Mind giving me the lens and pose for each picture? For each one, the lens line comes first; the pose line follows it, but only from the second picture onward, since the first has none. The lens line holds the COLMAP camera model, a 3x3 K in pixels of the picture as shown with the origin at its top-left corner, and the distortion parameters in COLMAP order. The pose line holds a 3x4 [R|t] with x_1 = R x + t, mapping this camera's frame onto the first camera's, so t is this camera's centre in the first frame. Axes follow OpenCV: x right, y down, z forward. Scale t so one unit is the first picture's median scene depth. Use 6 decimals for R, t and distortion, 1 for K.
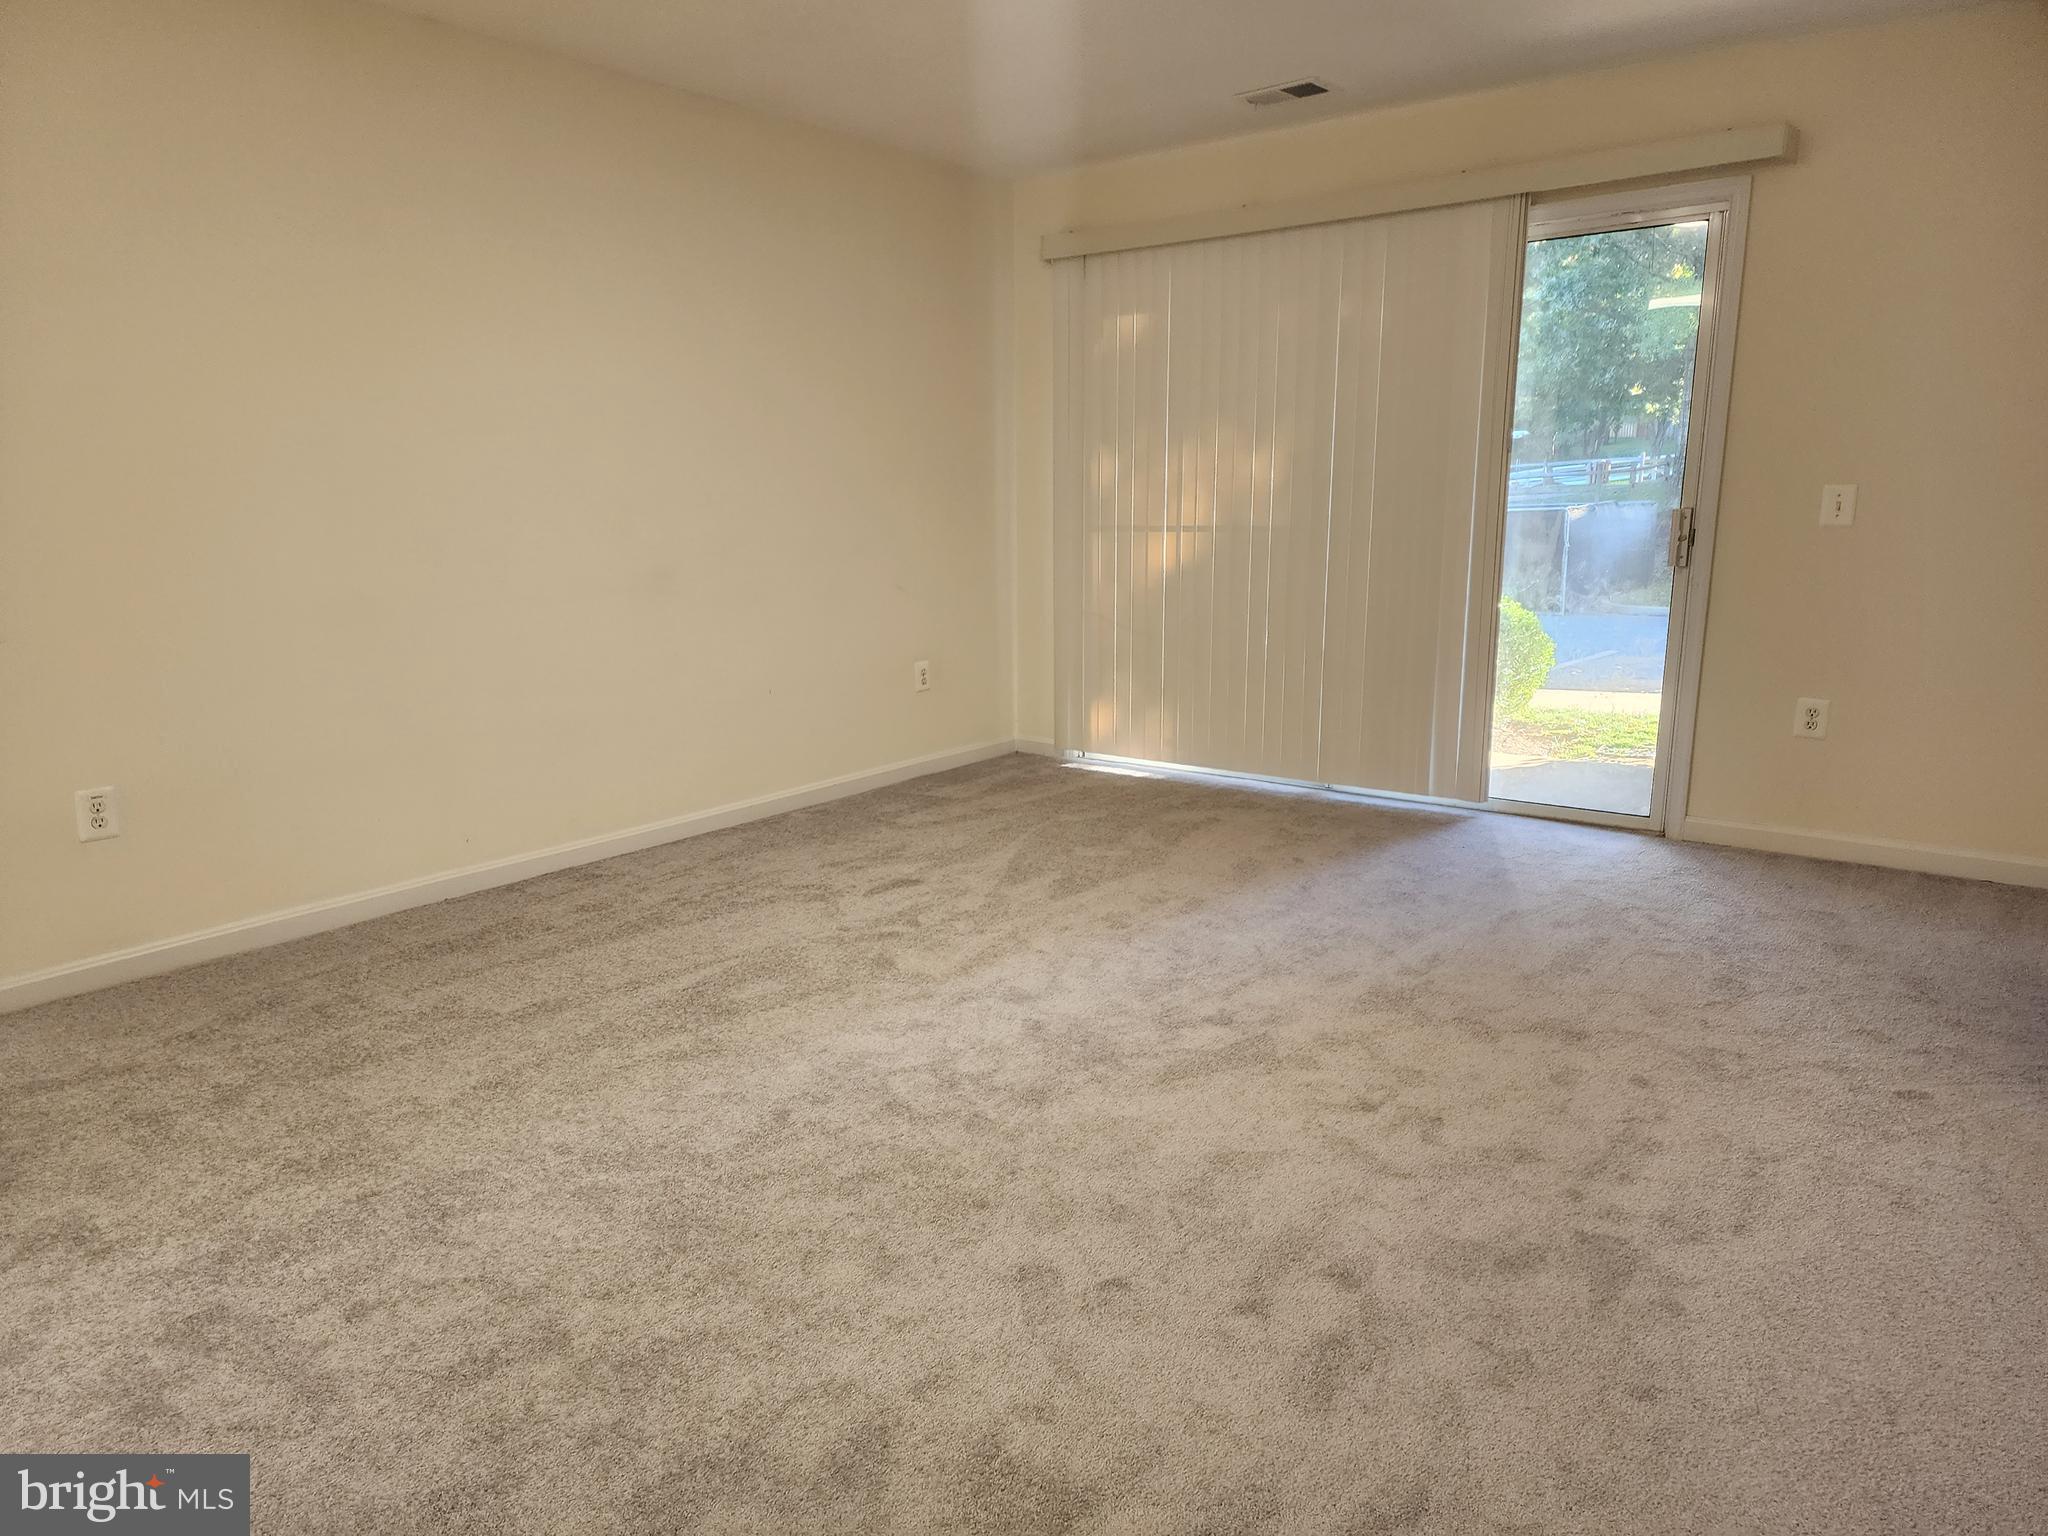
lens RADIAL K [[1368.2, 0, 1038.2], [0, 1368.2, 791.8], [0, 0, 1]] dist [0.062783, -0.061648]
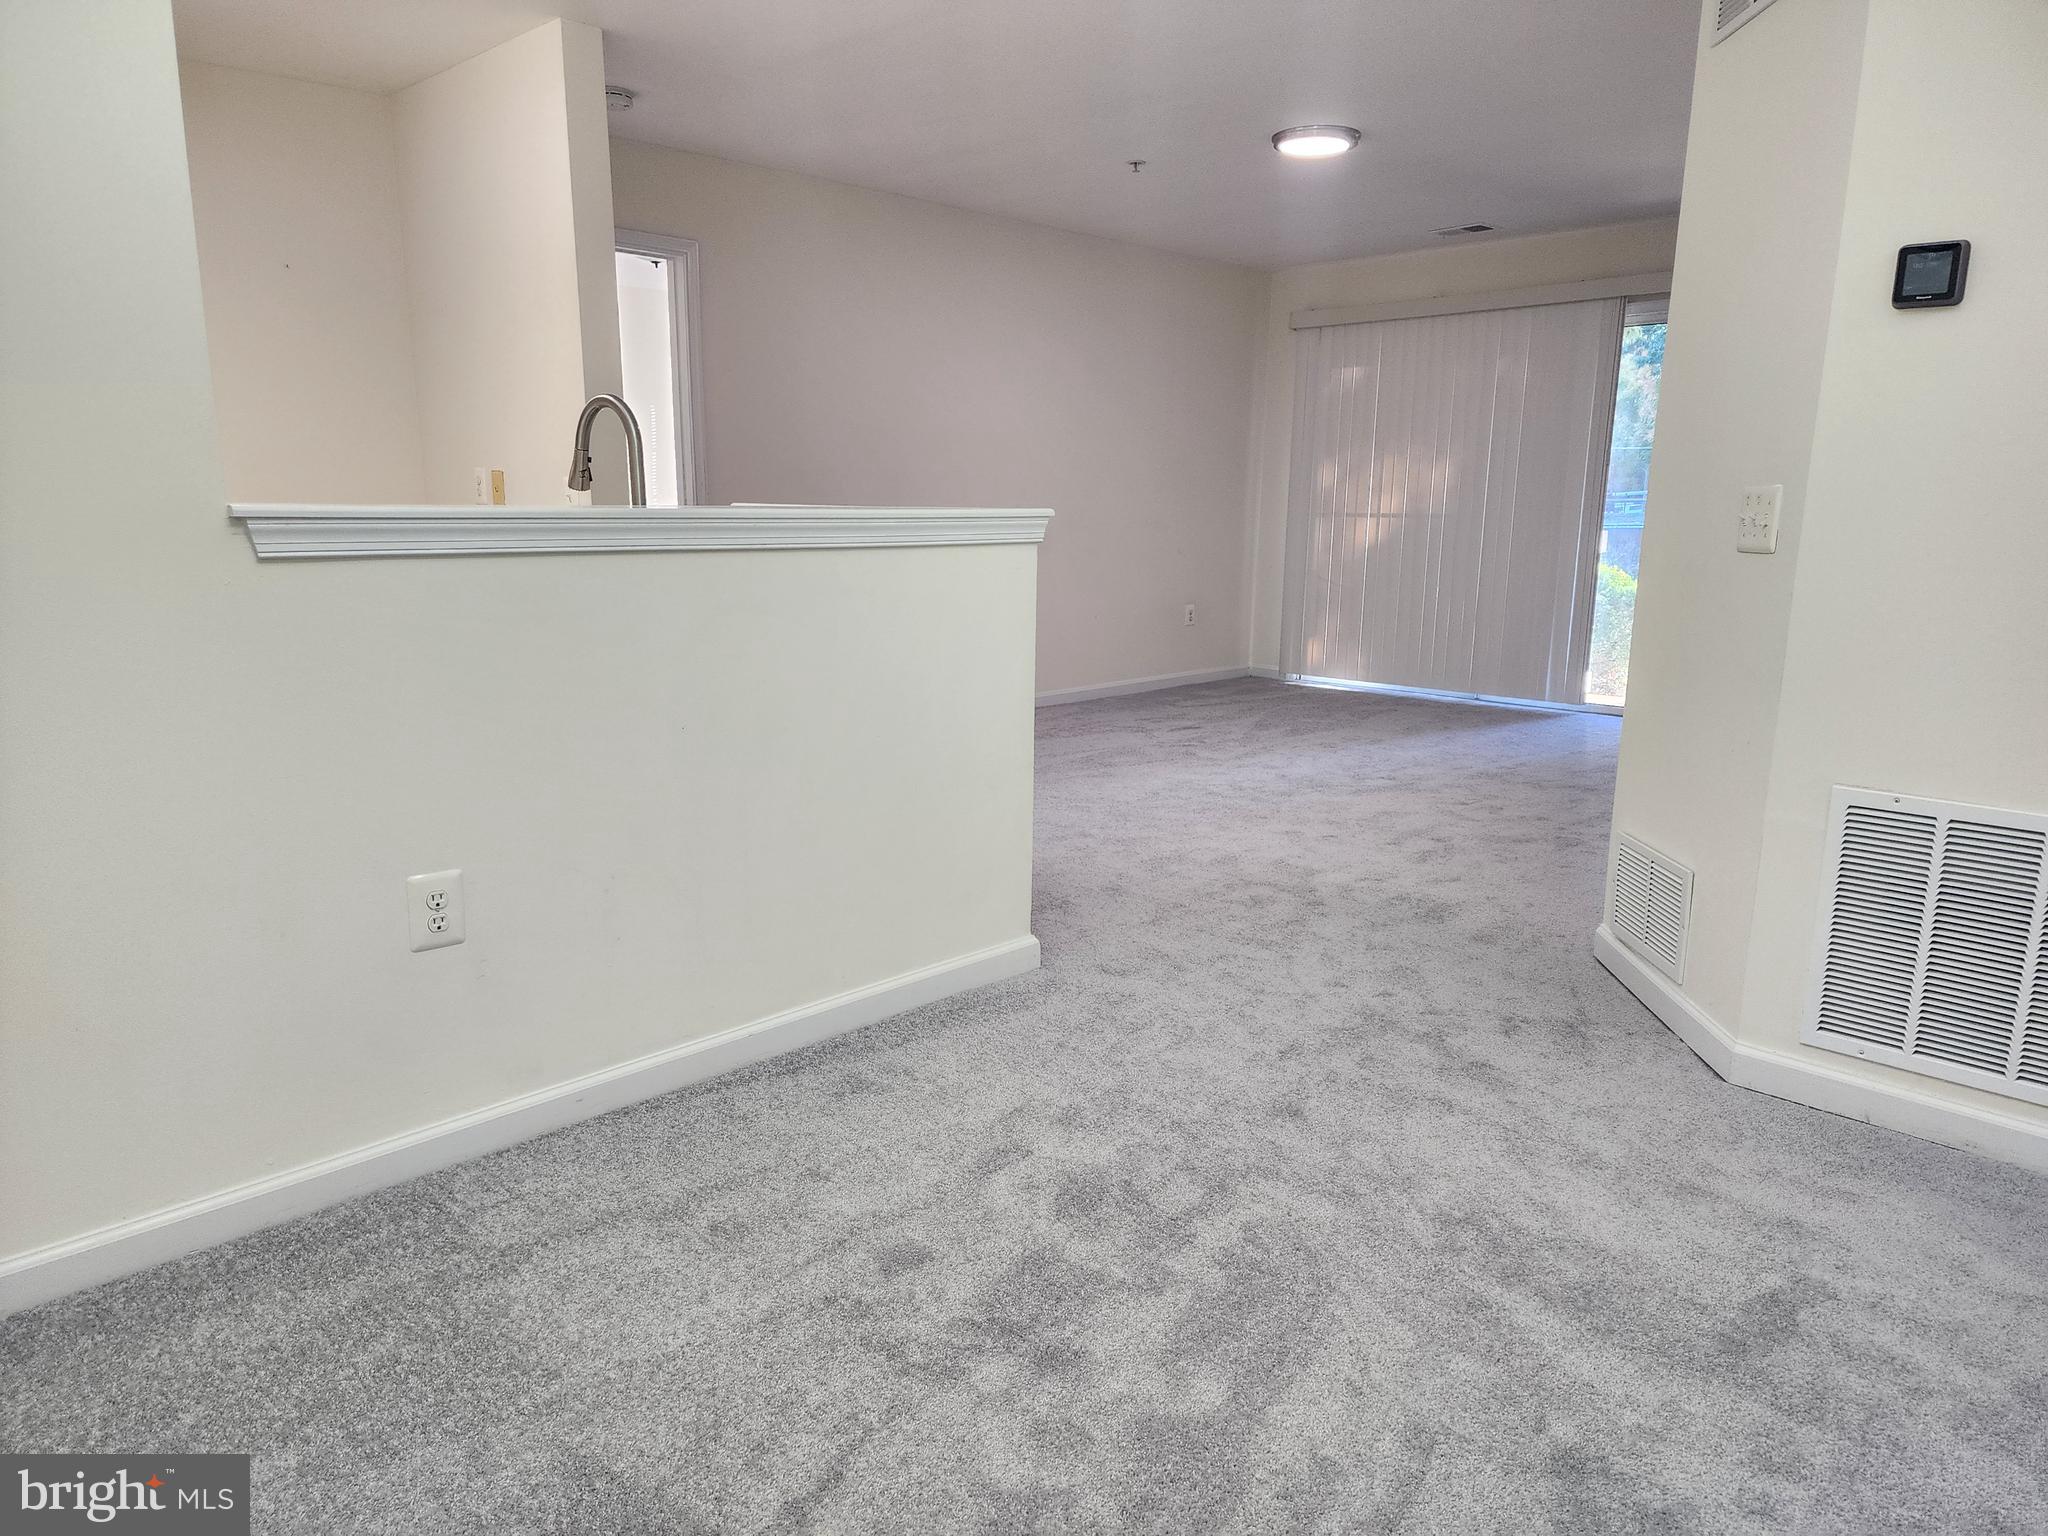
lens RADIAL K [[1368.2, 0, 1038.2], [0, 1368.2, 791.8], [0, 0, 1]] dist [0.062783, -0.061648]
pose [[0.990132, 0.049328, -0.131172, -0.053277], [-0.050400, 0.998717, -0.004865, 0.138826], [0.130764, 0.011428, 0.991348, -0.535532]]
